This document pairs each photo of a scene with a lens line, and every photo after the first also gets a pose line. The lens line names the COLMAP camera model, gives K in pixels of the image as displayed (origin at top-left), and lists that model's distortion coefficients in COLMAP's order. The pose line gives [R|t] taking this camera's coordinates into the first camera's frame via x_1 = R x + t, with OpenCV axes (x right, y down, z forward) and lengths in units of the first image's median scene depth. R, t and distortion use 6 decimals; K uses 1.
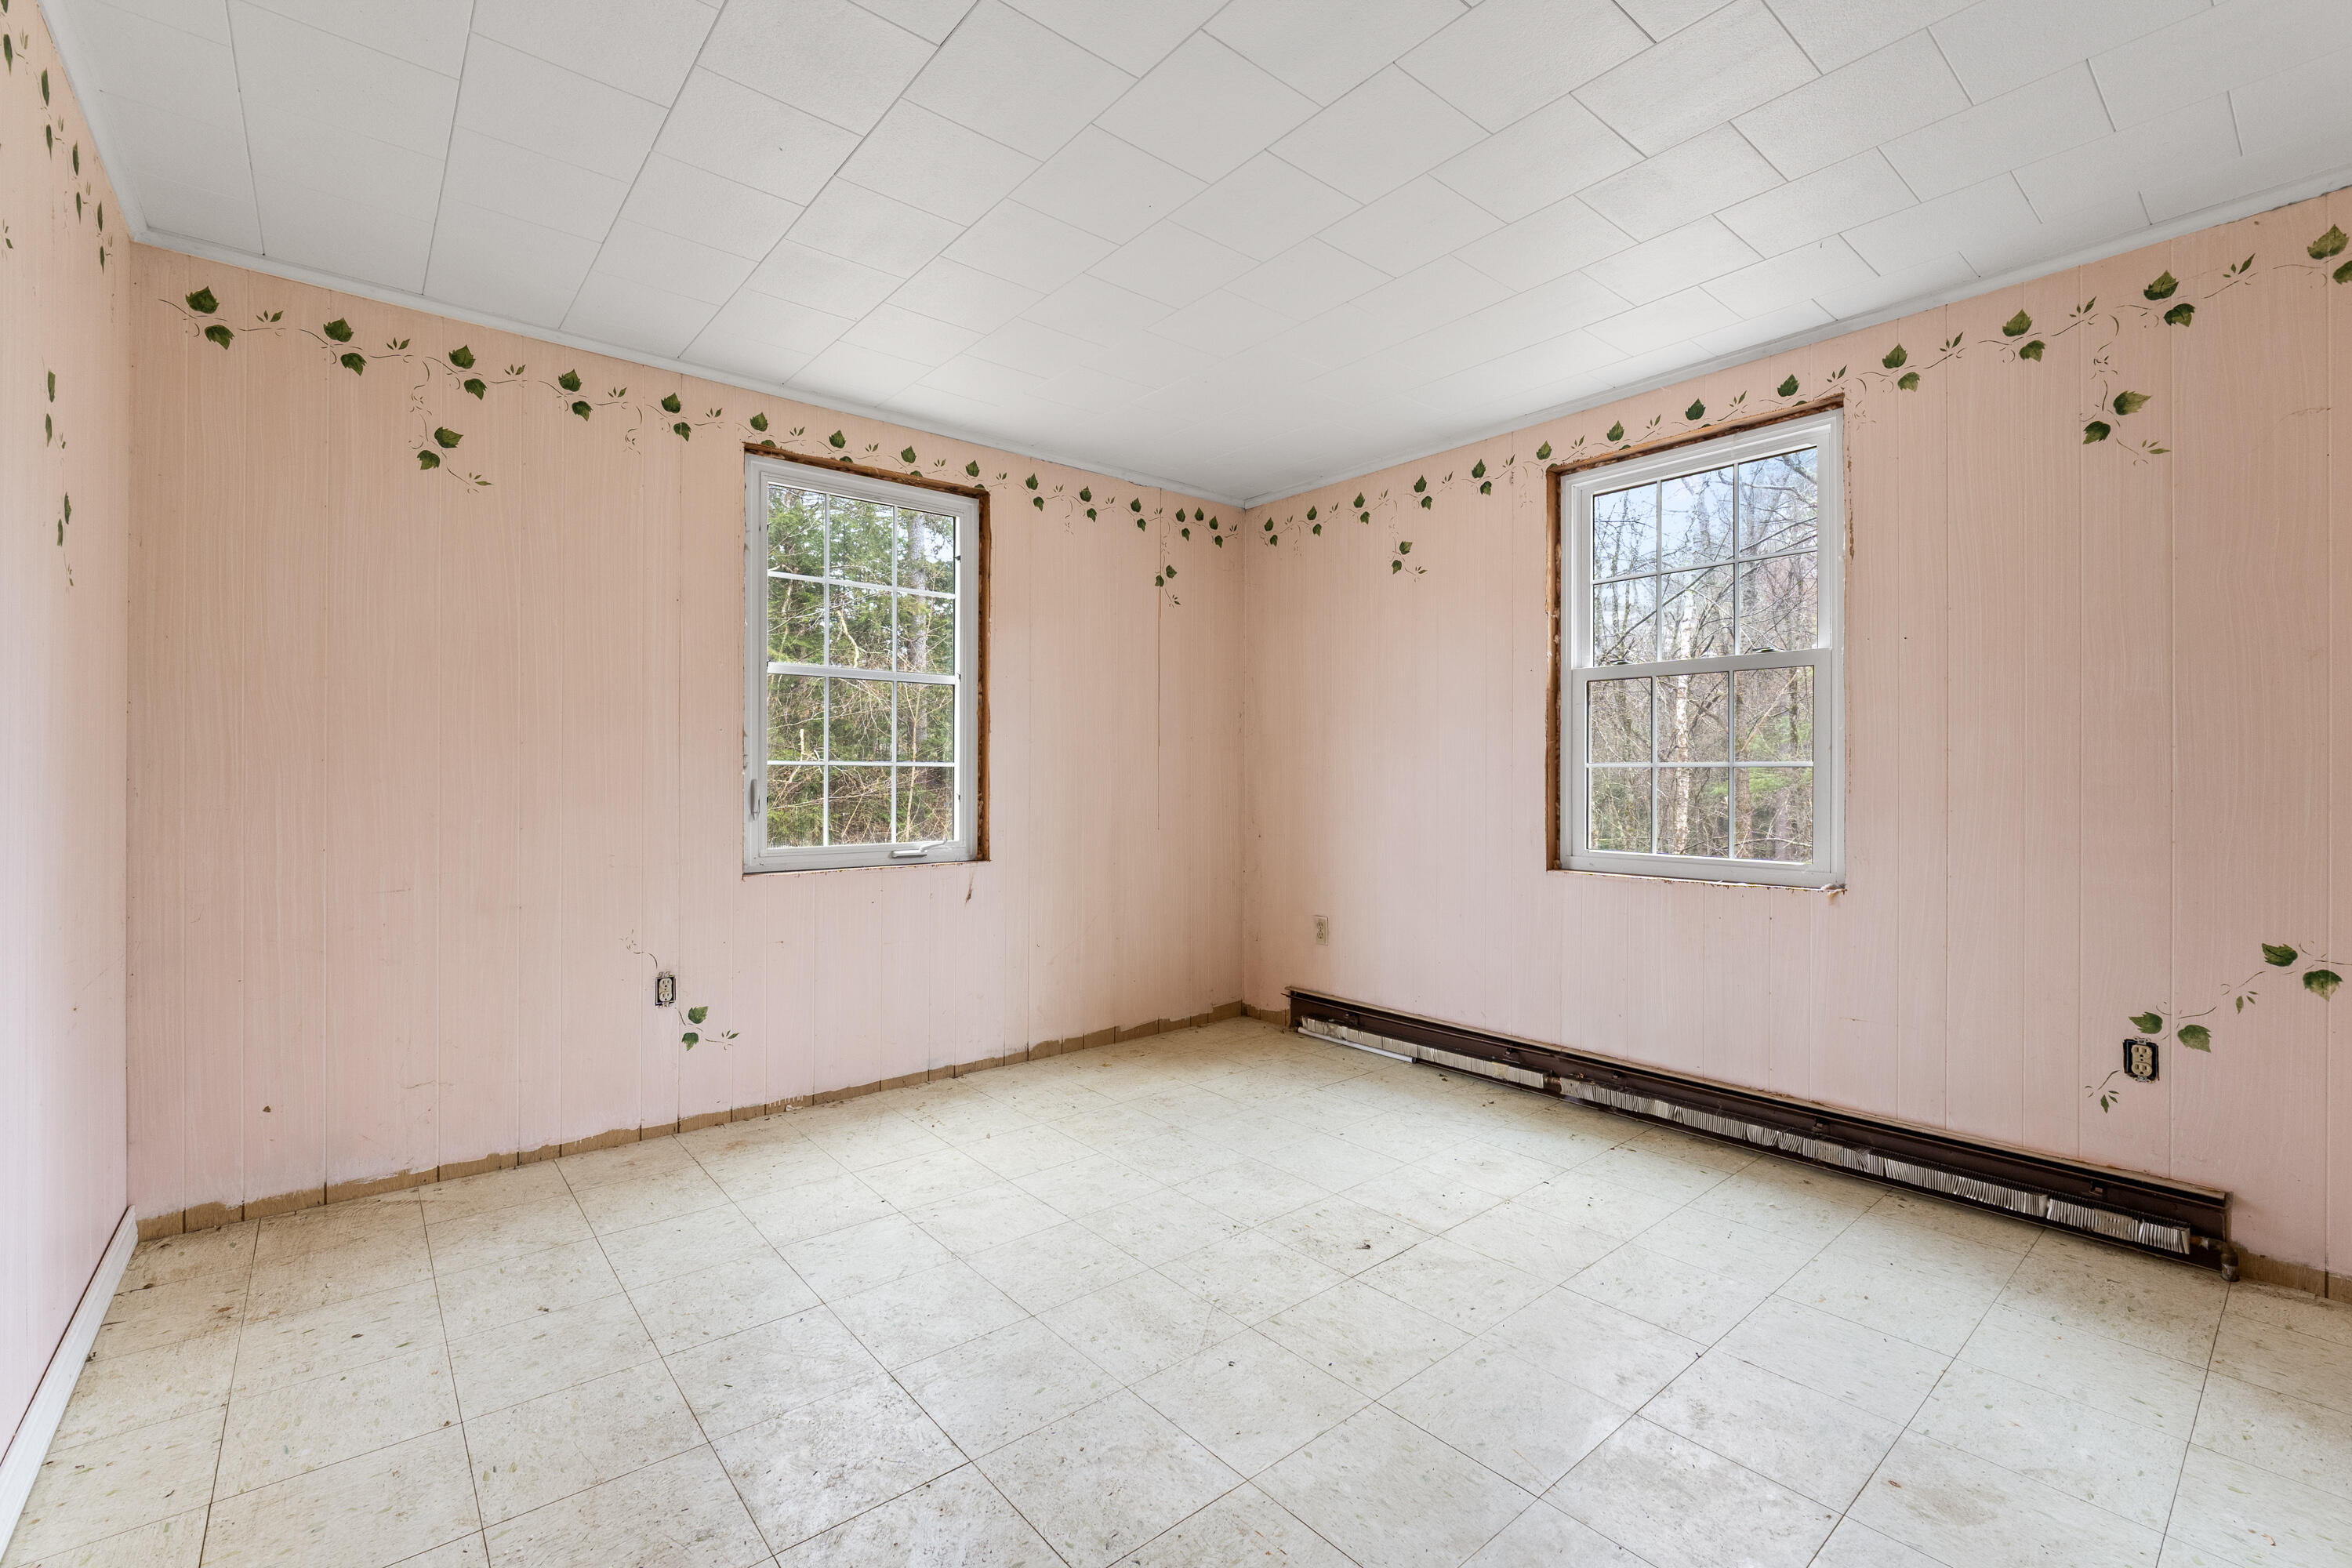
lens RADIAL K [[995.5, 0, 1145.3], [0, 995.5, 779.1], [0, 0, 1]] dist [-0.009705, 0.000235]
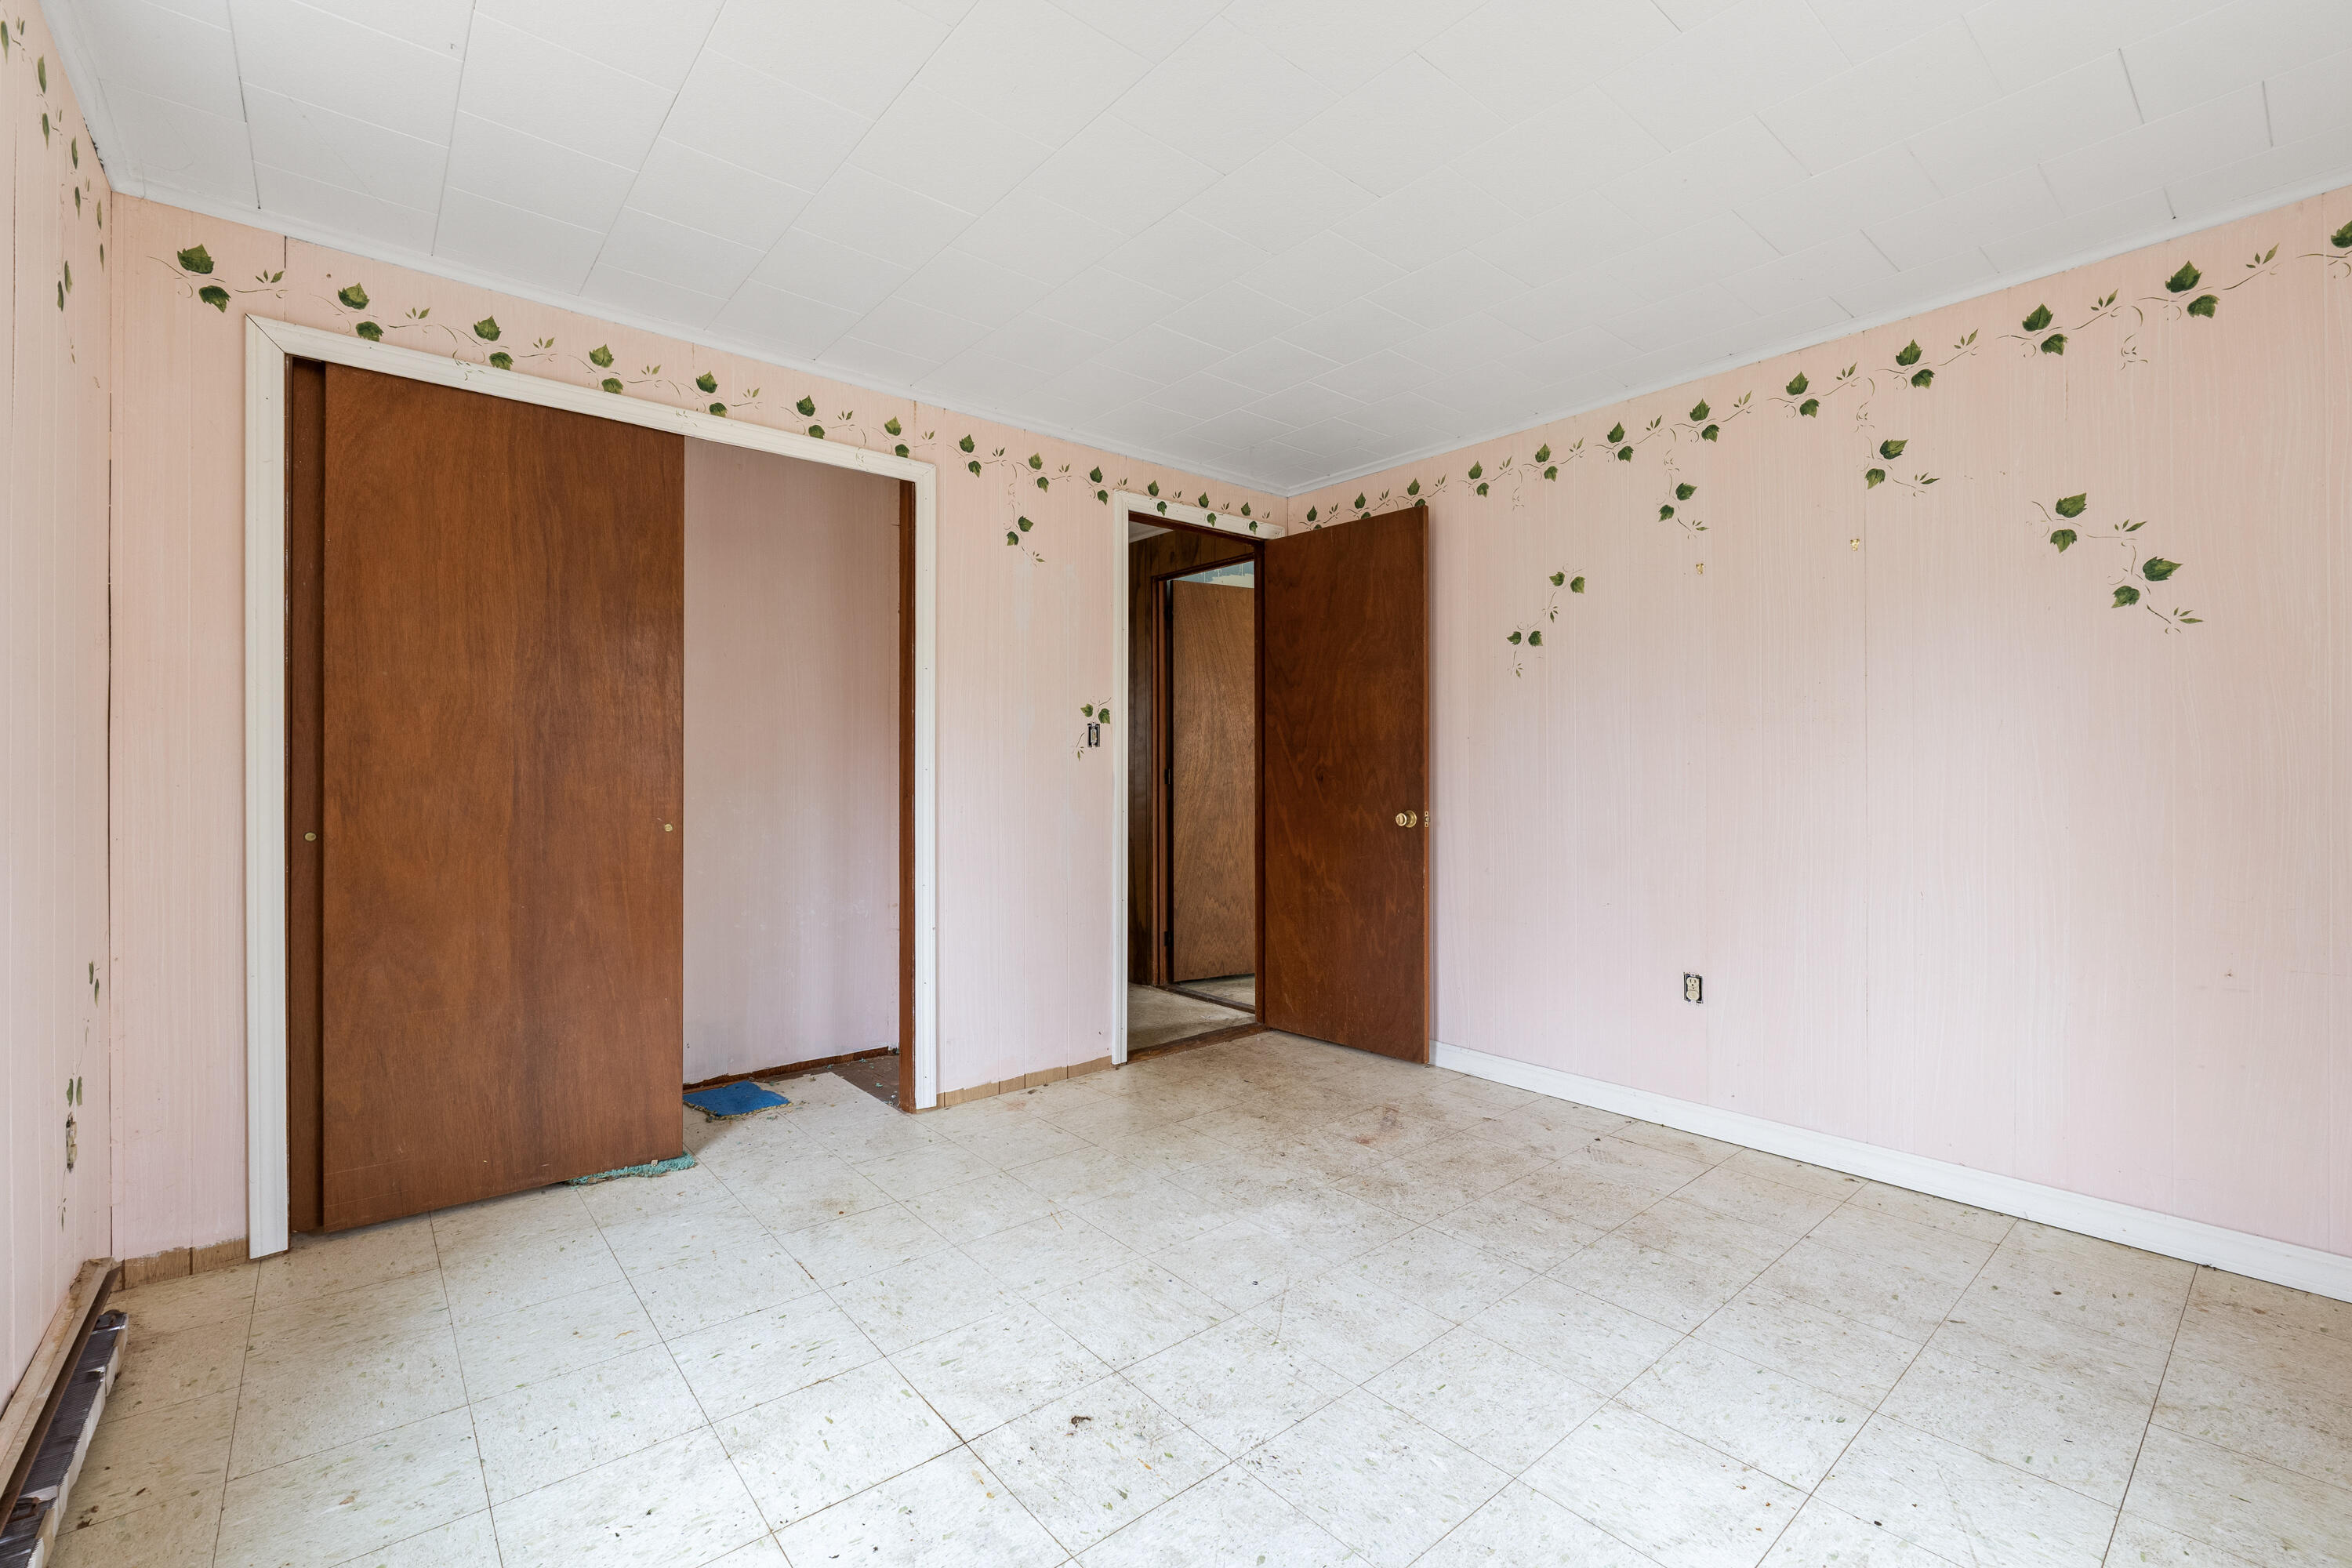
lens RADIAL K [[995.5, 0, 1166.3], [0, 995.5, 784.0], [0, 0, 1]] dist [-0.009705, 0.000235]
pose [[-0.999763, -0.003841, -0.021427, 0.198999], [-0.004014, 0.999959, 0.008075, -0.001427], [0.021395, 0.008159, -0.999738, 1.966131]]
